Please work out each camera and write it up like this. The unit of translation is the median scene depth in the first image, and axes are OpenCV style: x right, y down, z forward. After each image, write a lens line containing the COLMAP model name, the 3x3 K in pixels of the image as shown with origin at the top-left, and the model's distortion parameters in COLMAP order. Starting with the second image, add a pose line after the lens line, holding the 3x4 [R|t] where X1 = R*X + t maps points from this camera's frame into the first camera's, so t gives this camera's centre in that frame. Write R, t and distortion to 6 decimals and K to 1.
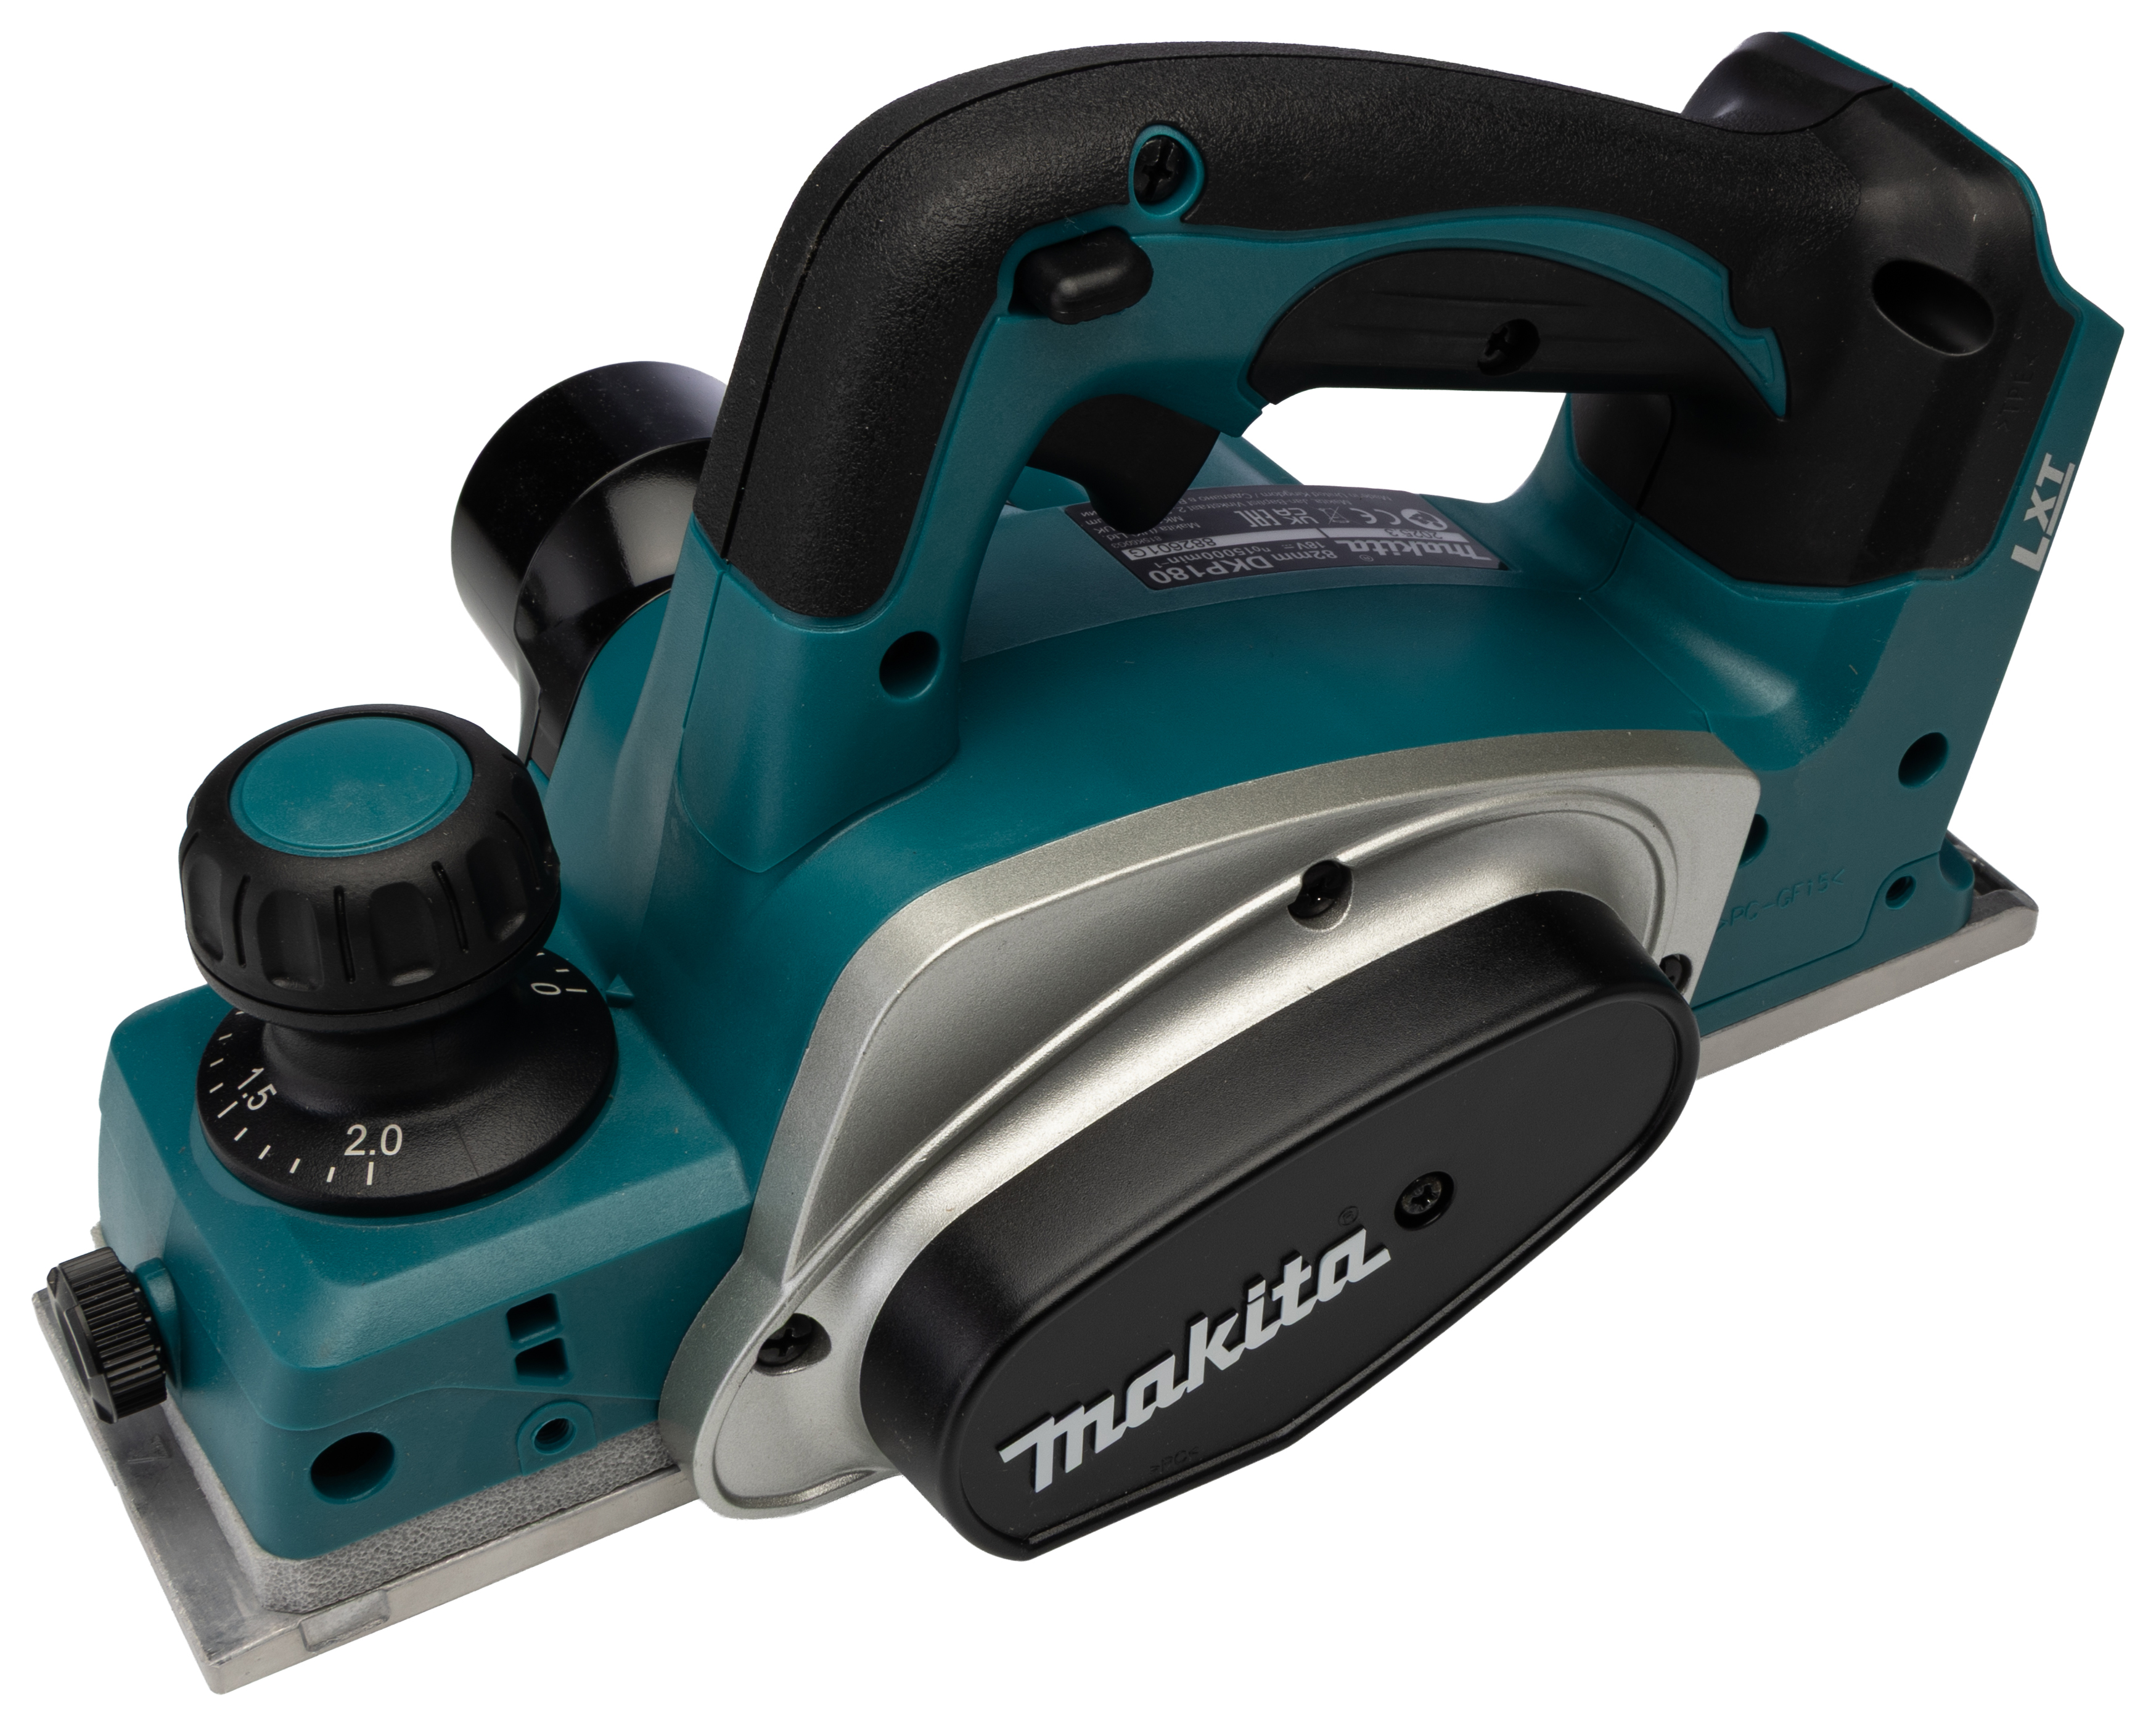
lens RADIAL K [[2392.8, 0, 1078.0], [0, 2392.8, 863.0], [0, 0, 1]] dist [-0.015297, -0.012856]
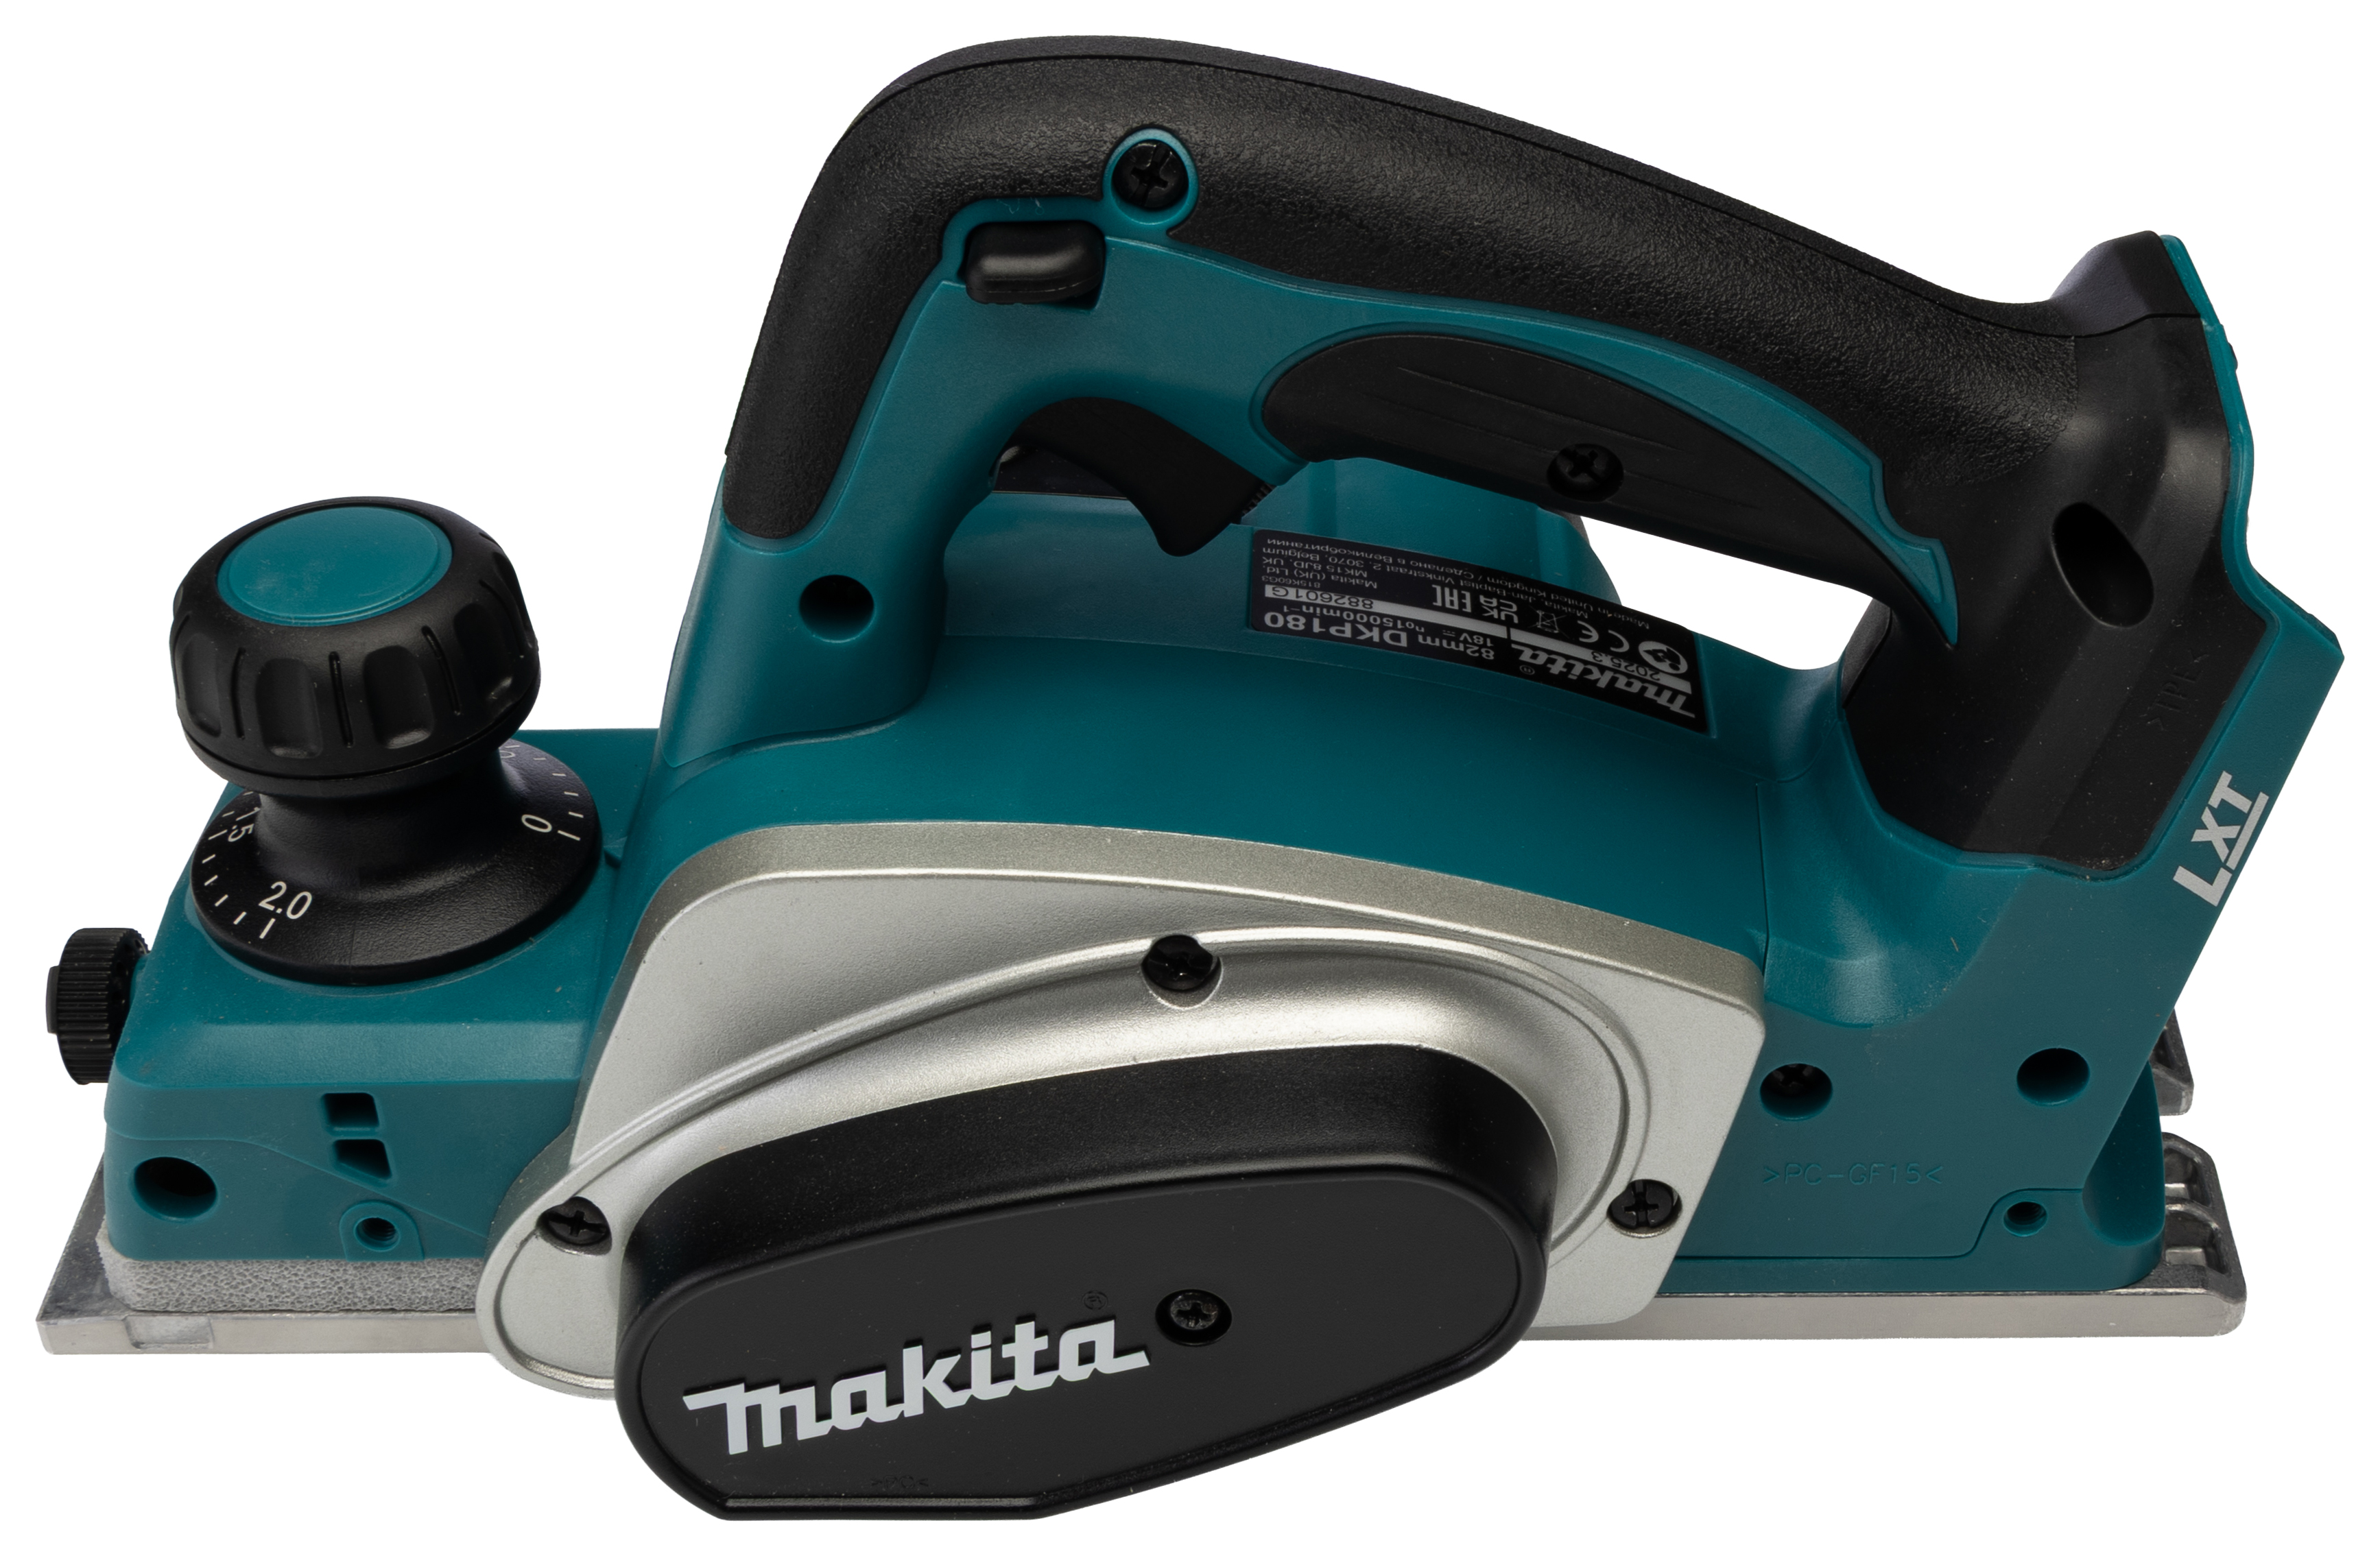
lens RADIAL K [[2459.3, 0, 1188.6], [0, 2459.3, 864.8], [0, 0, 1]] dist [-0.008262, -0.002546]
pose [[0.914348, 0.312559, -0.257439, 0.335913], [-0.314409, 0.948640, 0.035063, -0.059961], [0.255176, 0.048881, 0.965658, 0.062787]]
